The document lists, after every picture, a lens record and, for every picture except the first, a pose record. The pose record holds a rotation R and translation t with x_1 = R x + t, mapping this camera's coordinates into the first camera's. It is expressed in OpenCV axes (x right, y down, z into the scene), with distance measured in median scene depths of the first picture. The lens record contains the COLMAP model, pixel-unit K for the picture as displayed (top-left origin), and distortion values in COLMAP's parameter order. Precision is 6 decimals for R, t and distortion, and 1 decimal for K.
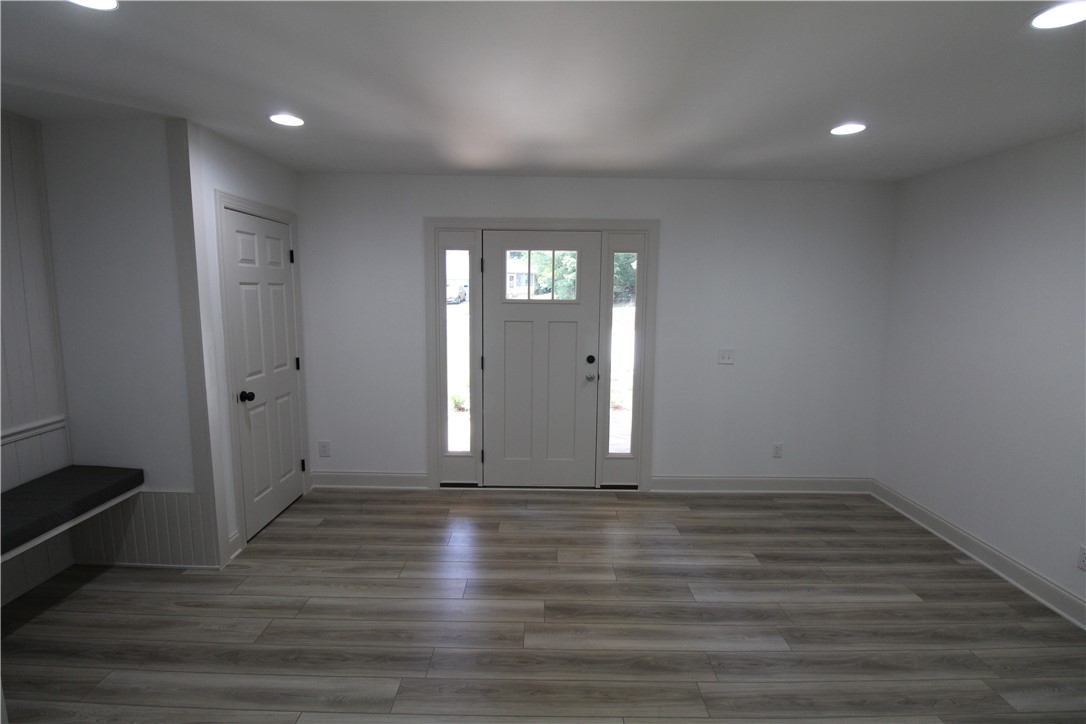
lens RADIAL K [[500.0, 0, 541.0], [0, 500.0, 354.6], [0, 0, 1]] dist [-0.016303, -0.001801]
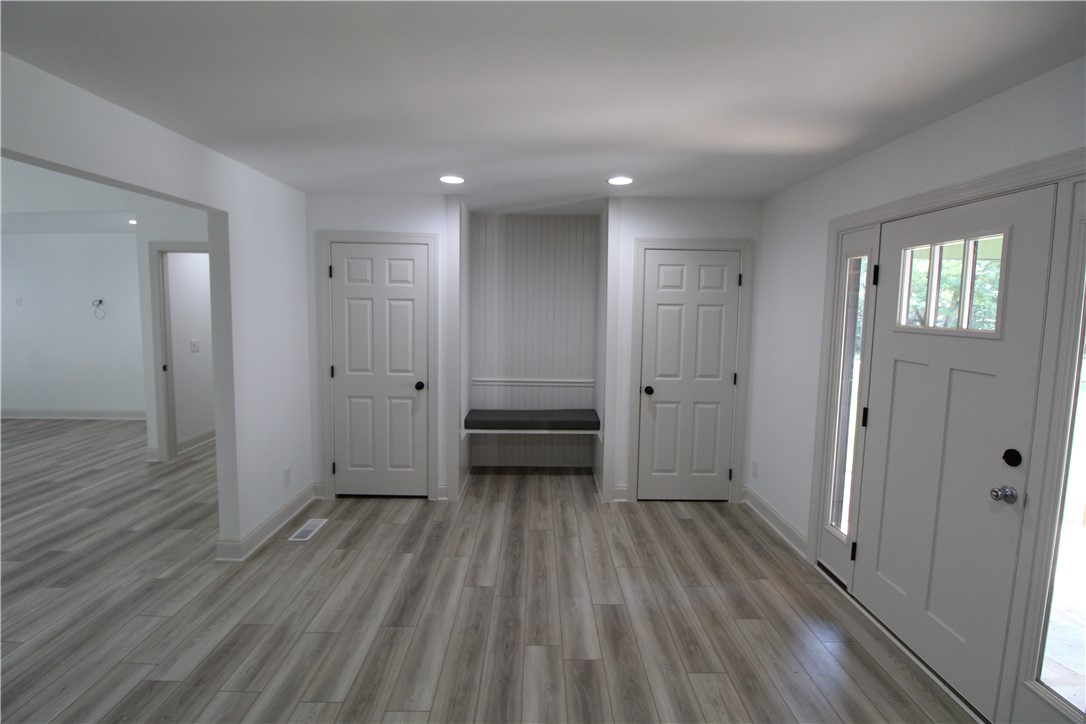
lens RADIAL K [[500.0, 0, 543.8], [0, 500.0, 357.9], [0, 0, 1]] dist [-0.016303, -0.001801]
pose [[0.006504, 0.091465, -0.995787, 0.667666], [-0.142548, 0.985723, 0.089609, -0.074422], [0.989766, 0.141365, 0.019449, 0.653611]]
